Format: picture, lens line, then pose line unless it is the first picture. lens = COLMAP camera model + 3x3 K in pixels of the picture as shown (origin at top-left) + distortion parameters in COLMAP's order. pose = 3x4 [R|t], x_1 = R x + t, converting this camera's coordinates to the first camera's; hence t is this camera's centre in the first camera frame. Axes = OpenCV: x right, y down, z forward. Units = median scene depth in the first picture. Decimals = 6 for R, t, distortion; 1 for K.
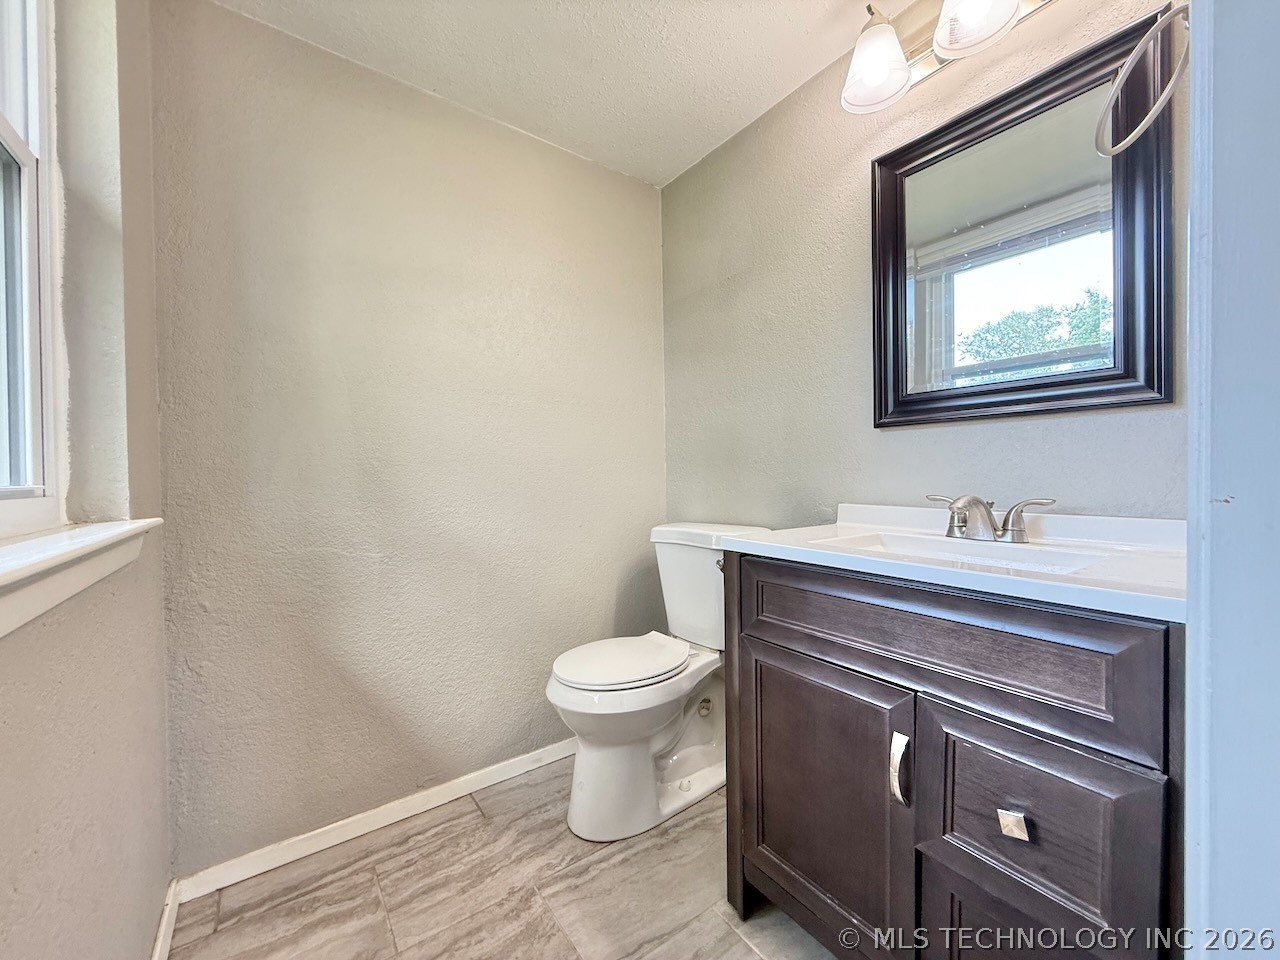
lens RADIAL K [[506.9, 0, 638.1], [0, 506.9, 480.1], [0, 0, 1]] dist [-0.001300, -0.000048]
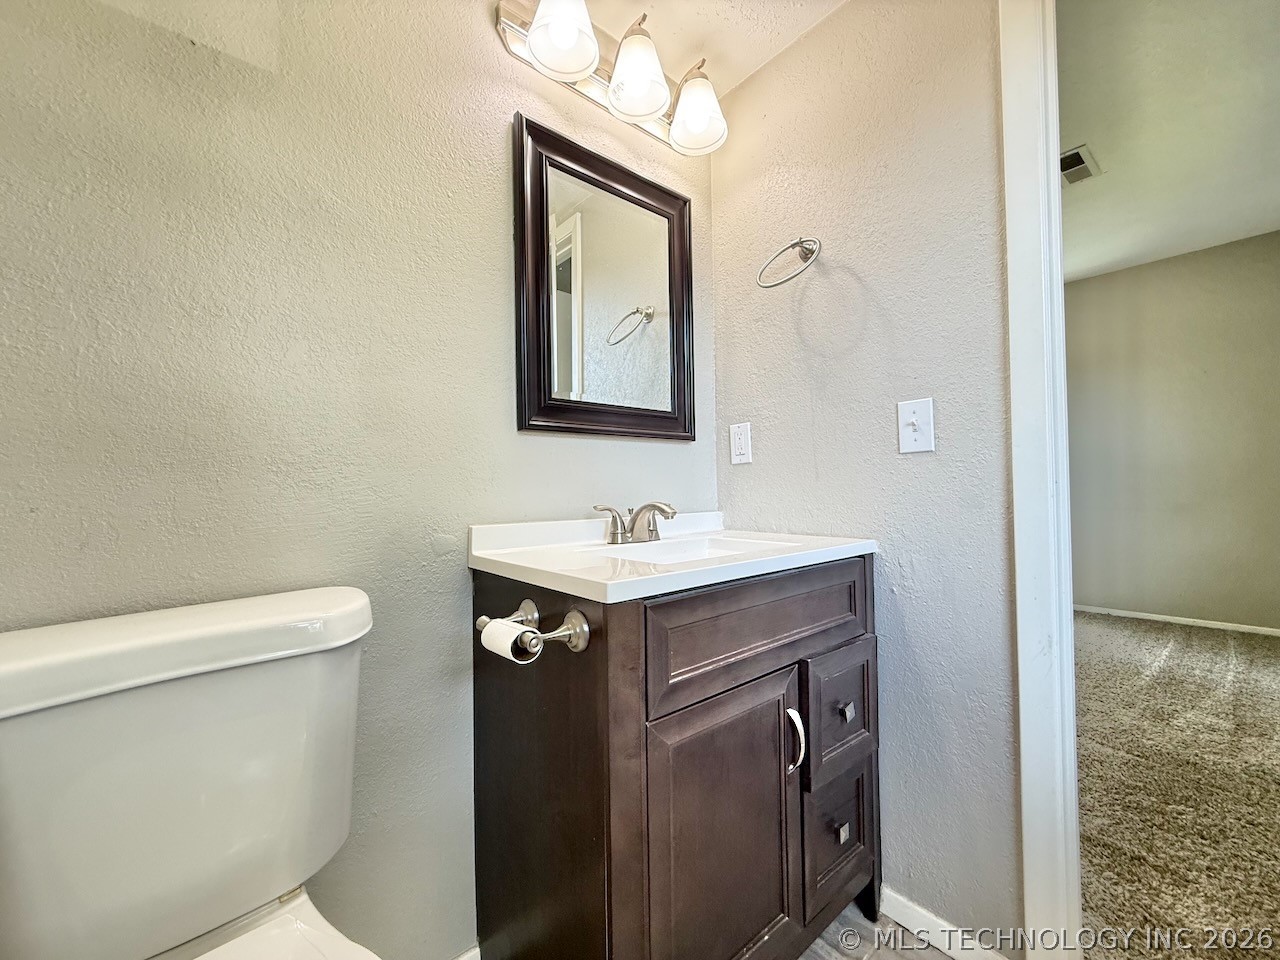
lens RADIAL K [[506.9, 0, 638.1], [0, 506.9, 480.1], [0, 0, 1]] dist [-0.001300, -0.000048]
pose [[-0.067322, 0.026294, 0.997385, -0.395589], [0.025932, 0.999361, -0.024596, 0.005599], [-0.997394, 0.024208, -0.067961, 0.917791]]
